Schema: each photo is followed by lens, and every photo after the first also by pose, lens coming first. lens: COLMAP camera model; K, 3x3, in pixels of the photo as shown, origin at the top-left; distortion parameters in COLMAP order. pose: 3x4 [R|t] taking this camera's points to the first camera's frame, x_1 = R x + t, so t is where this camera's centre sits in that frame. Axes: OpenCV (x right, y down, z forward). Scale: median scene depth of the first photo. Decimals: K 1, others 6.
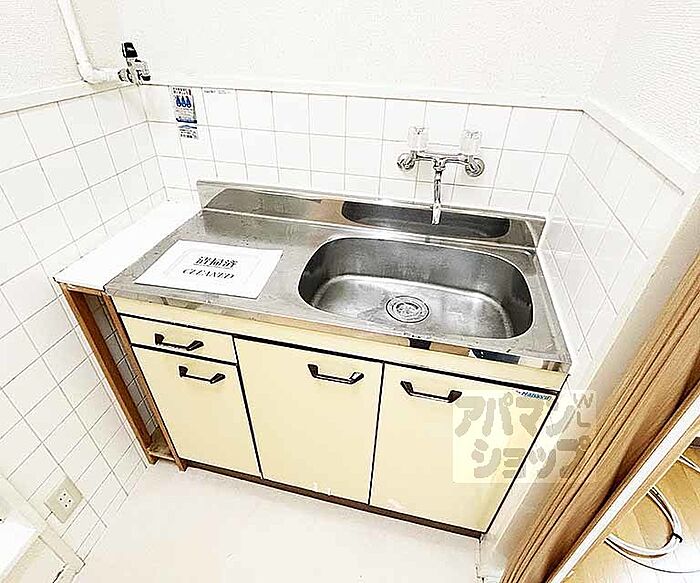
lens RADIAL K [[391.4, 0, 341.6], [0, 391.4, 291.4], [0, 0, 1]] dist [-0.000542, 0.000232]
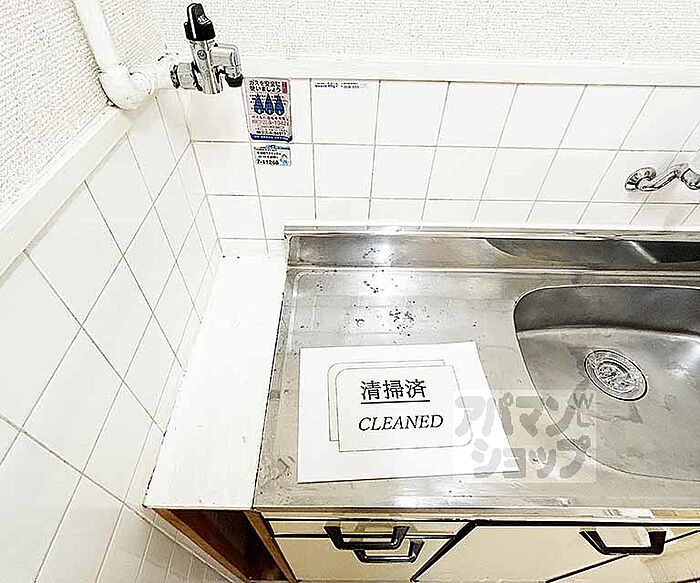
lens RADIAL K [[391.4, 0, 341.6], [0, 391.4, 291.4], [0, 0, 1]] dist [-0.000542, 0.000232]
pose [[0.973803, -0.162383, 0.159184, -0.442490], [0.128763, 0.970765, 0.202571, -0.337828], [-0.187425, -0.176767, 0.966243, 0.421347]]
